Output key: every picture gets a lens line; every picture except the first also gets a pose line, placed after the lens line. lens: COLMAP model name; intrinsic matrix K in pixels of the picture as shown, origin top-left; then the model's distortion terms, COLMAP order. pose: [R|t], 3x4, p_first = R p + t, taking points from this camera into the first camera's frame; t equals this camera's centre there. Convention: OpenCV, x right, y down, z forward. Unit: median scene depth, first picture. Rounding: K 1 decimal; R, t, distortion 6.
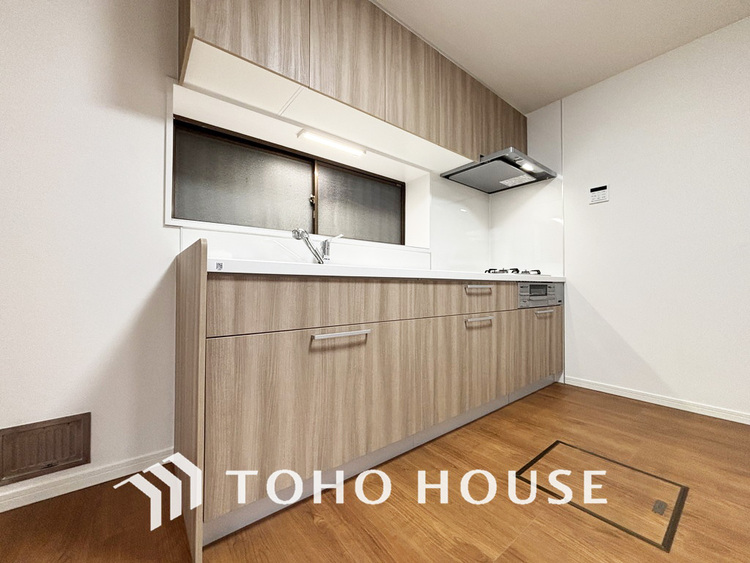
lens RADIAL K [[303.5, 0, 375.0], [0, 303.5, 281.5], [0, 0, 1]] dist [-0.000074, -0.000050]
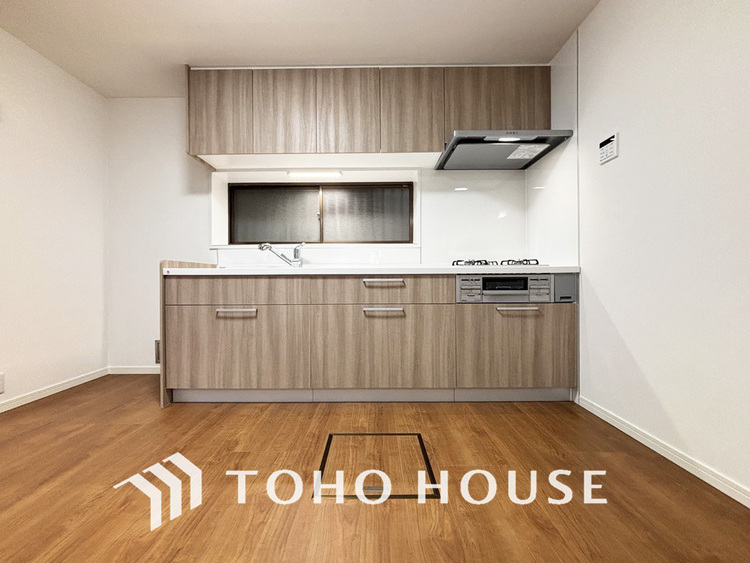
lens RADIAL K [[303.5, 0, 375.0], [0, 303.5, 281.5], [0, 0, 1]] dist [-0.000074, -0.000050]
pose [[0.780009, -0.004227, -0.625754, 1.035786], [0.017635, 0.999728, 0.015230, 0.004553], [0.625520, -0.022915, 0.779872, 0.128120]]
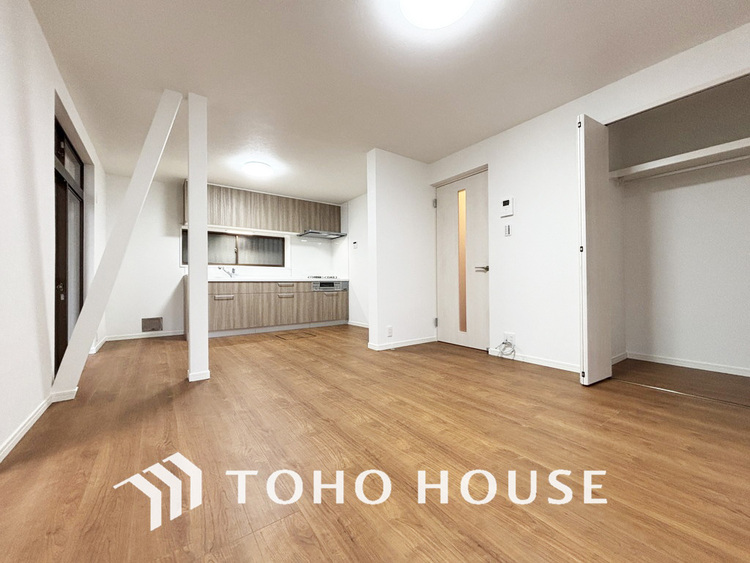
lens RADIAL K [[299.7, 0, 375.0], [0, 299.7, 281.5], [0, 0, 1]] dist [0.001692, 0.000136]
pose [[0.999157, -0.011490, -0.039421, 1.350803], [0.011731, 0.999914, 0.005905, -0.008738], [0.039350, -0.006363, 0.999205, -1.889414]]
